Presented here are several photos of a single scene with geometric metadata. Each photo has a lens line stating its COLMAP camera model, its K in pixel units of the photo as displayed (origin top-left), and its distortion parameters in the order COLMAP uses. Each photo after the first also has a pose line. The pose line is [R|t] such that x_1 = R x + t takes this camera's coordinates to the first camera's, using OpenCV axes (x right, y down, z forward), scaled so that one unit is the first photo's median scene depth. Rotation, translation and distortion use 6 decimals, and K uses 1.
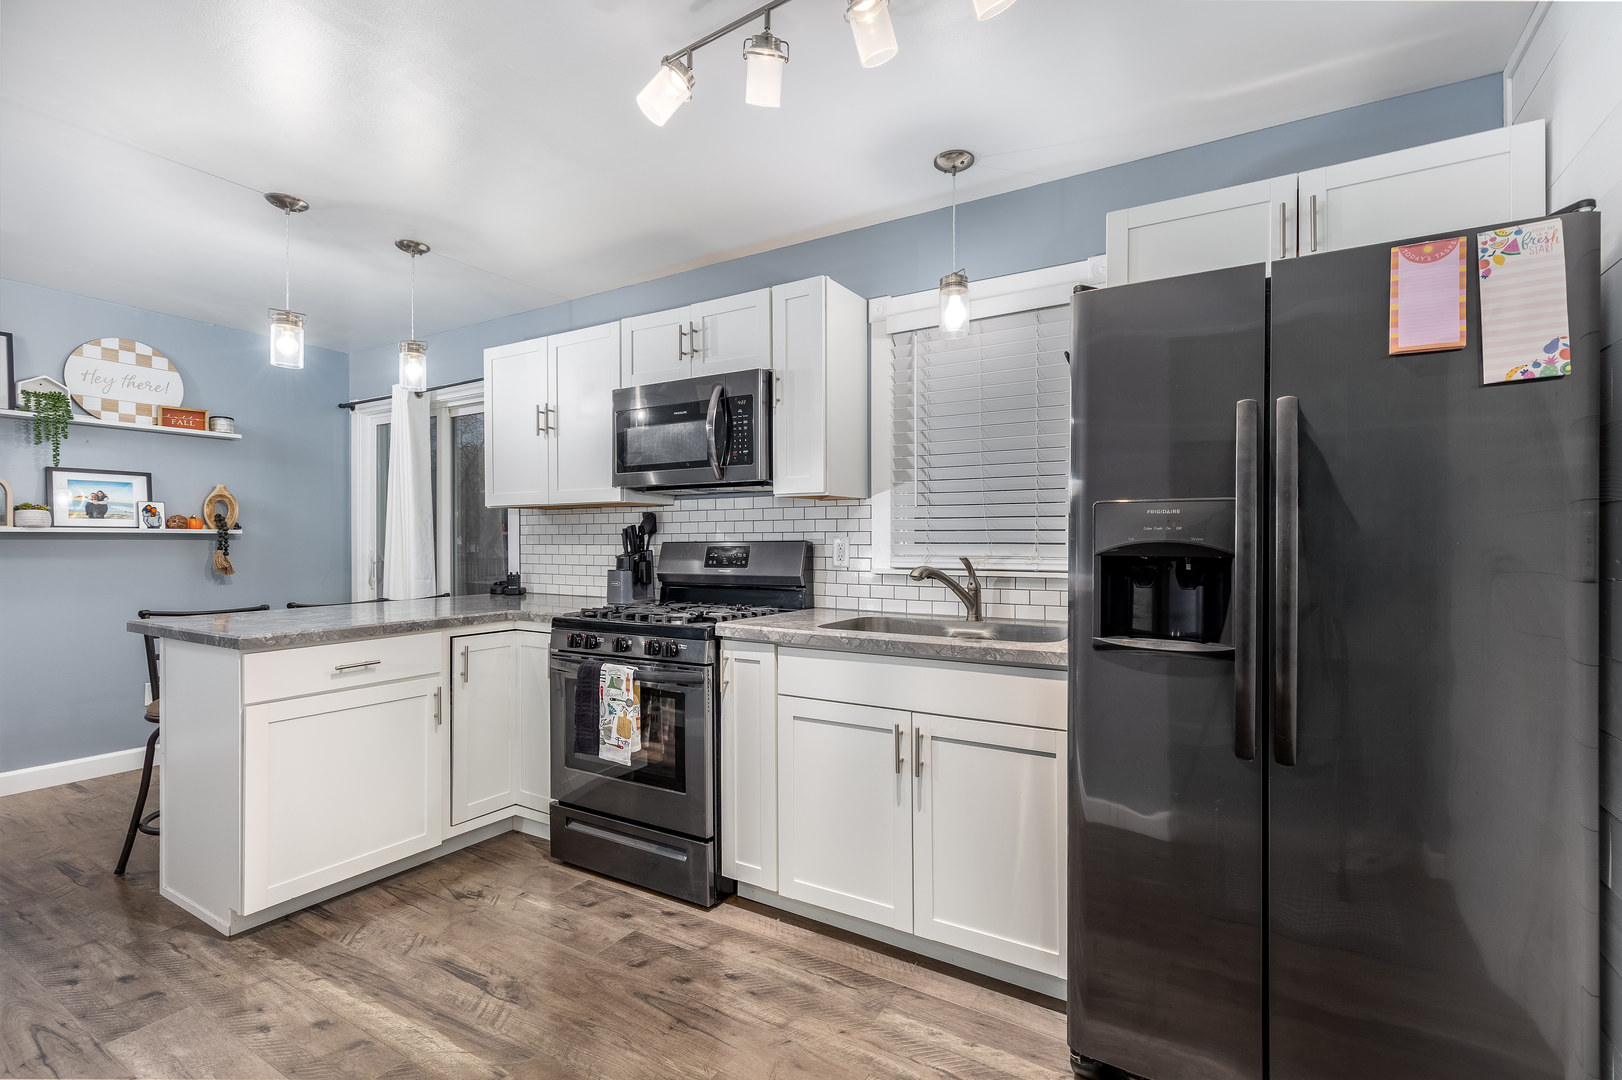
lens RADIAL K [[732.9, 0, 826.8], [0, 732.9, 538.5], [0, 0, 1]] dist [0.004531, 0.001116]
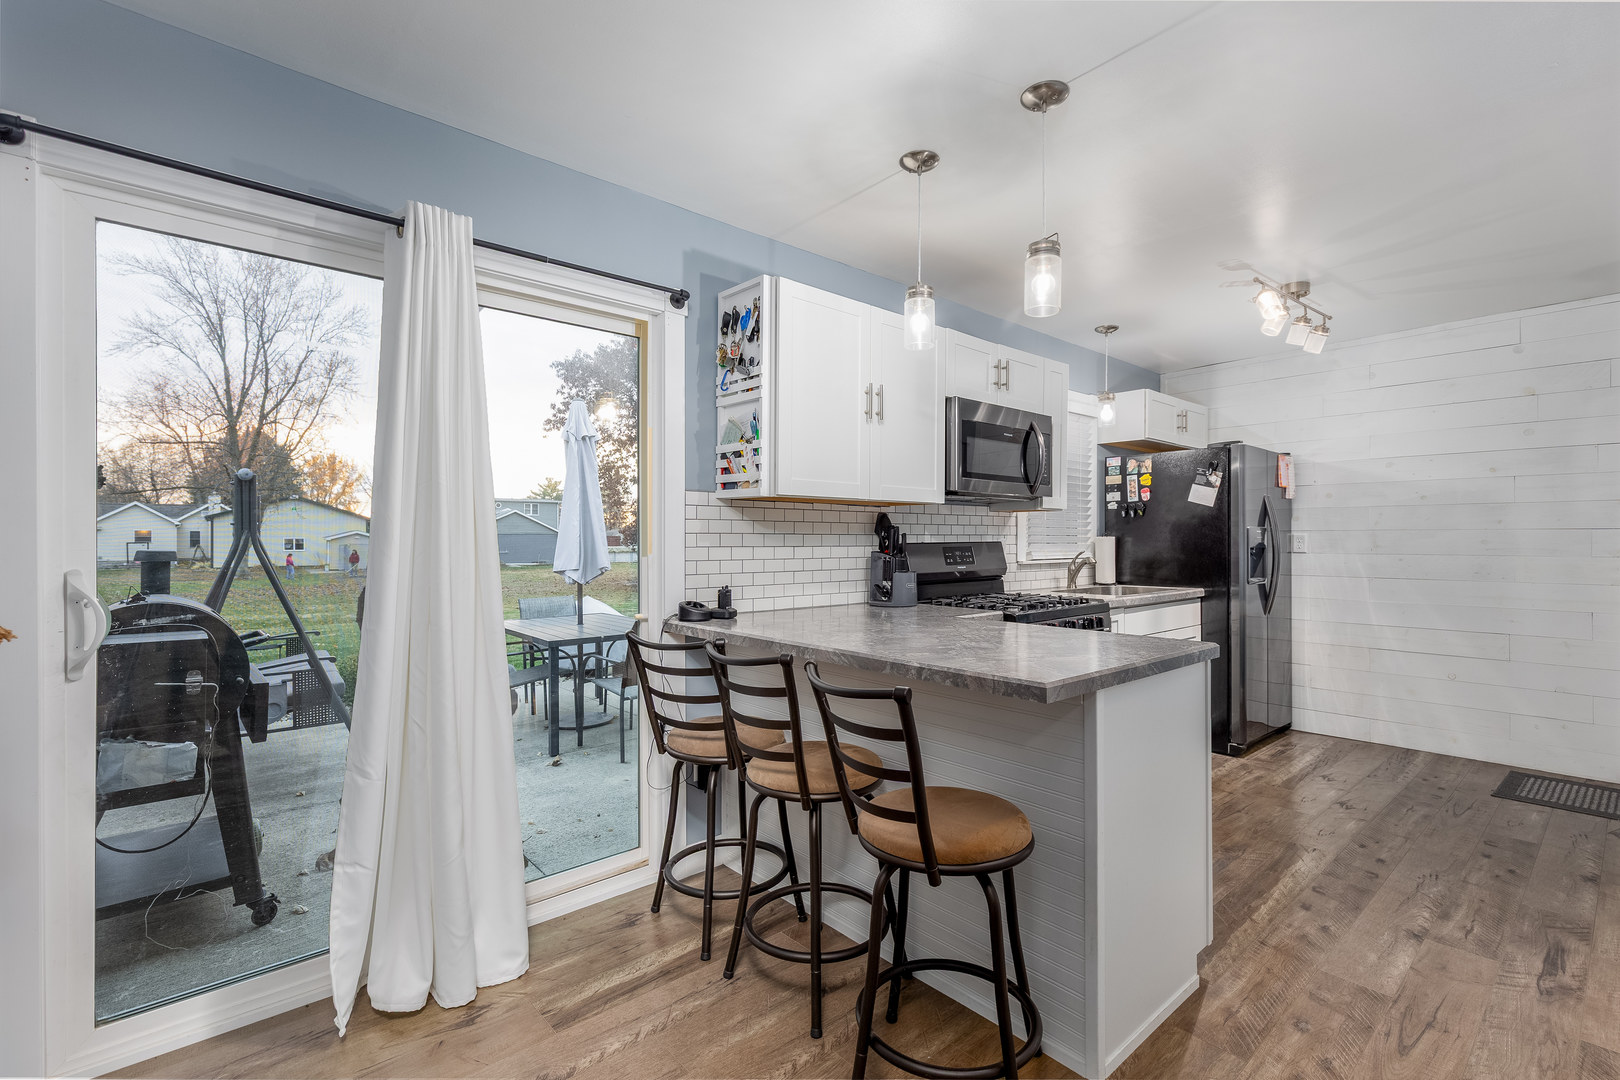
lens RADIAL K [[732.0, 0, 825.8], [0, 732.0, 542.3], [0, 0, 1]] dist [0.004531, 0.001116]
pose [[0.295352, -0.001025, 0.955388, -1.351393], [-0.005461, 0.999981, 0.002762, 0.001531], [-0.955373, -0.006033, 0.295341, 0.882106]]
